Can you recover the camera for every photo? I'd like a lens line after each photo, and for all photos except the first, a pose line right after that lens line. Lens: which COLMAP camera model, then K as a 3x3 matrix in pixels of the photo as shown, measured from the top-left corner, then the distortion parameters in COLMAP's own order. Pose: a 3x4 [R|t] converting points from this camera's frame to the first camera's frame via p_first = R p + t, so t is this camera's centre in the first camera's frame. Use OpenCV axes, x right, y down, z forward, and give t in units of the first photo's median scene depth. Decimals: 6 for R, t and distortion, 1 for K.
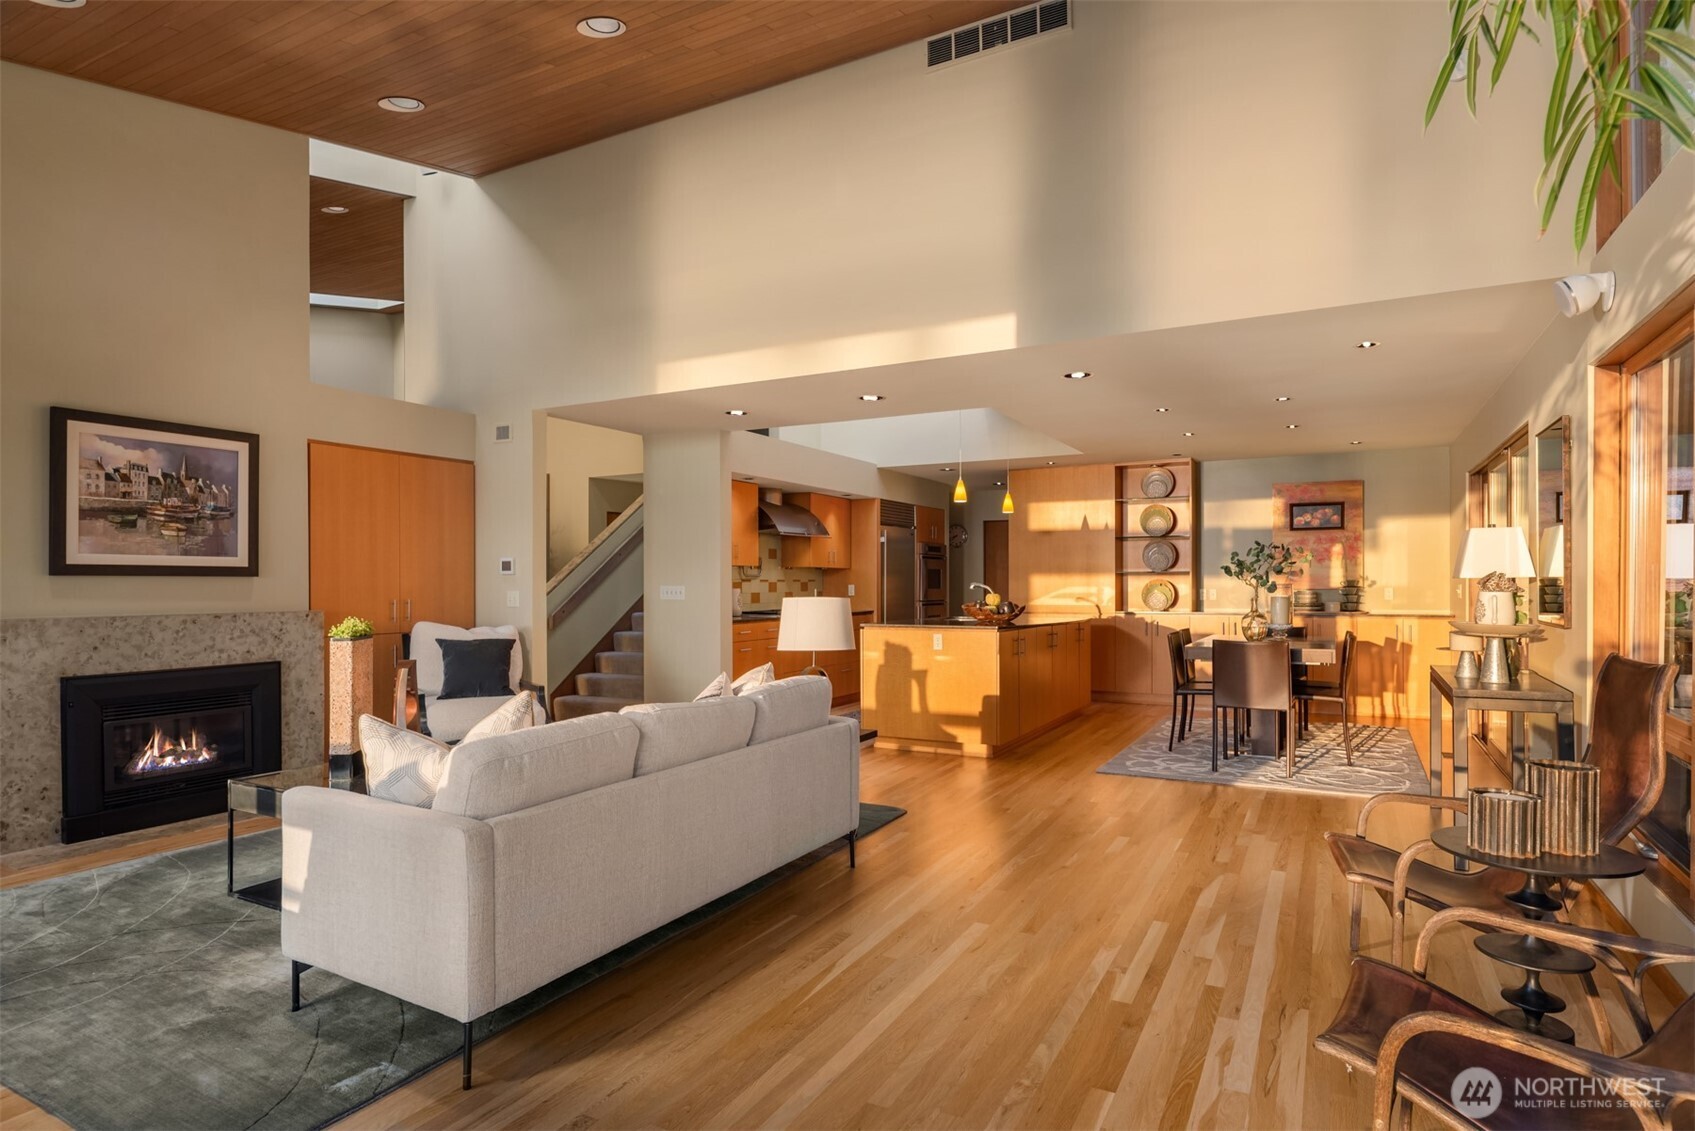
lens RADIAL K [[909.7, 0, 836.5], [0, 909.7, 586.5], [0, 0, 1]] dist [0.000387, -0.000226]
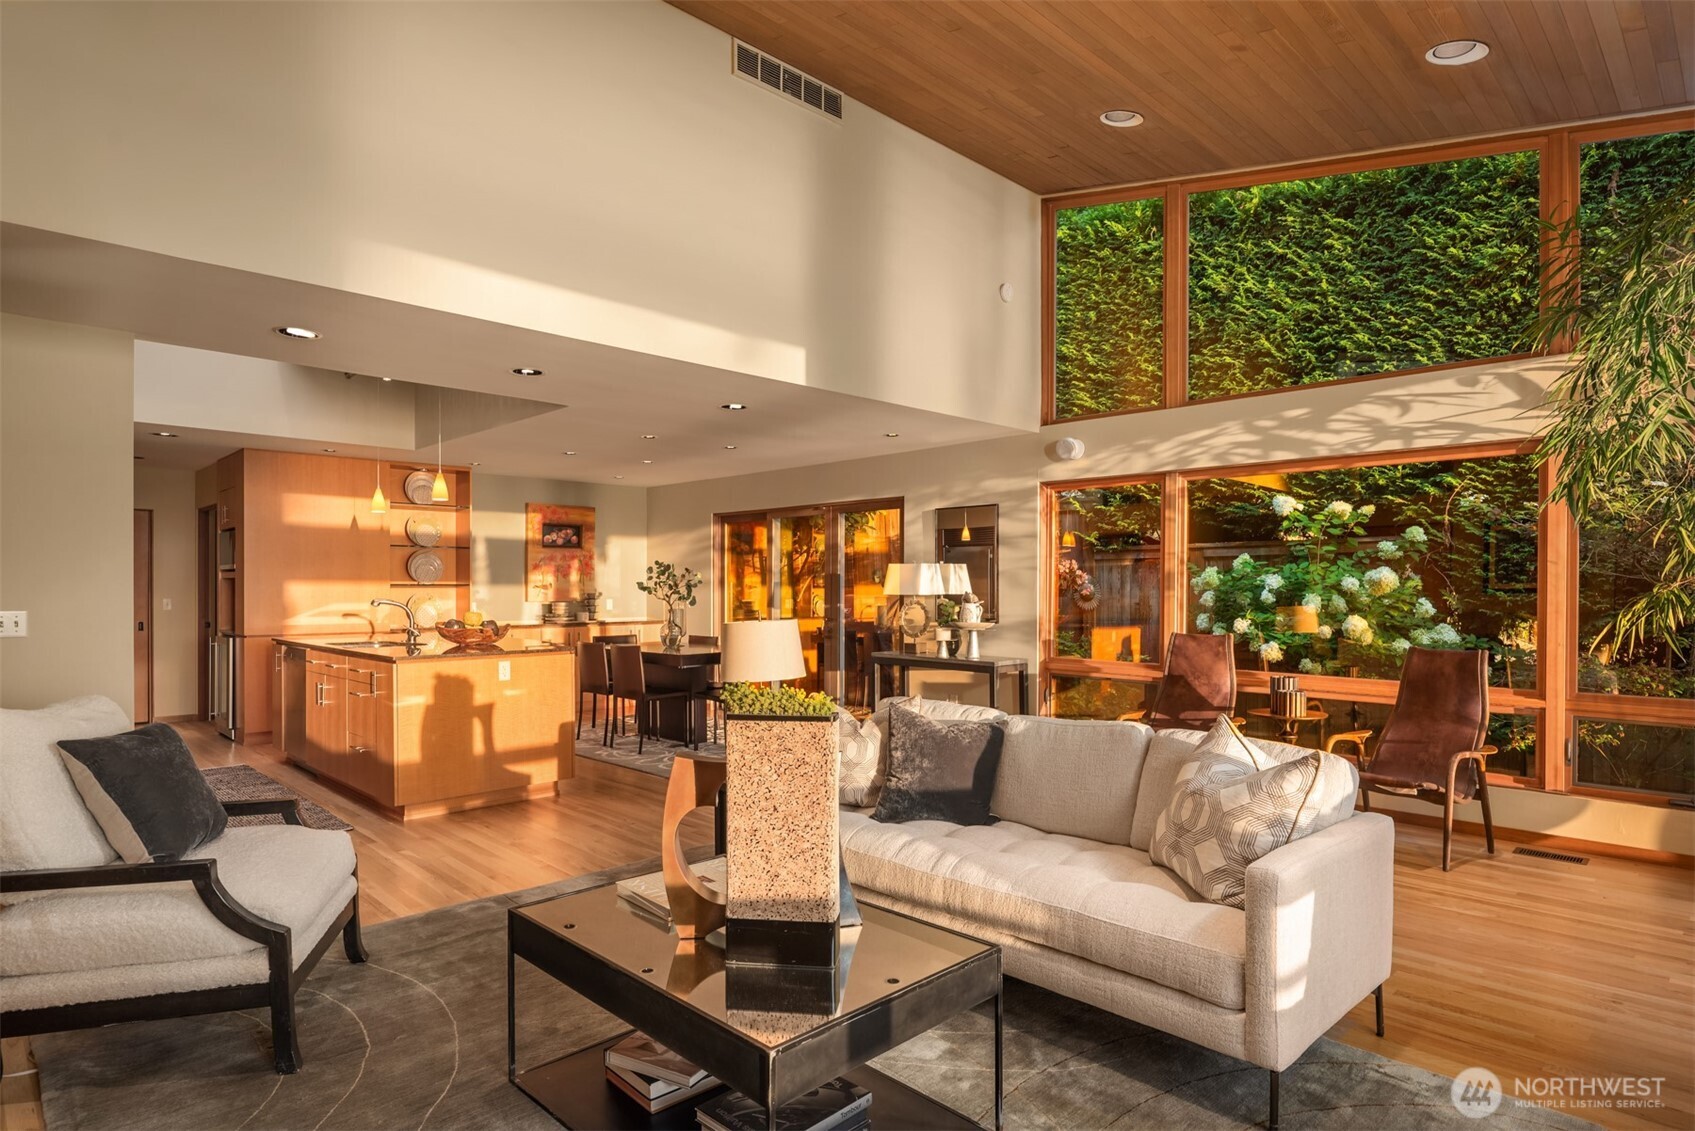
lens RADIAL K [[909.7, 0, 836.5], [0, 909.7, 586.5], [0, 0, 1]] dist [0.000387, -0.000226]
pose [[0.287753, -0.000107, 0.957705, -0.426532], [0.013230, 0.999905, -0.003863, -0.004905], [-0.957613, 0.013782, 0.287727, 0.329520]]
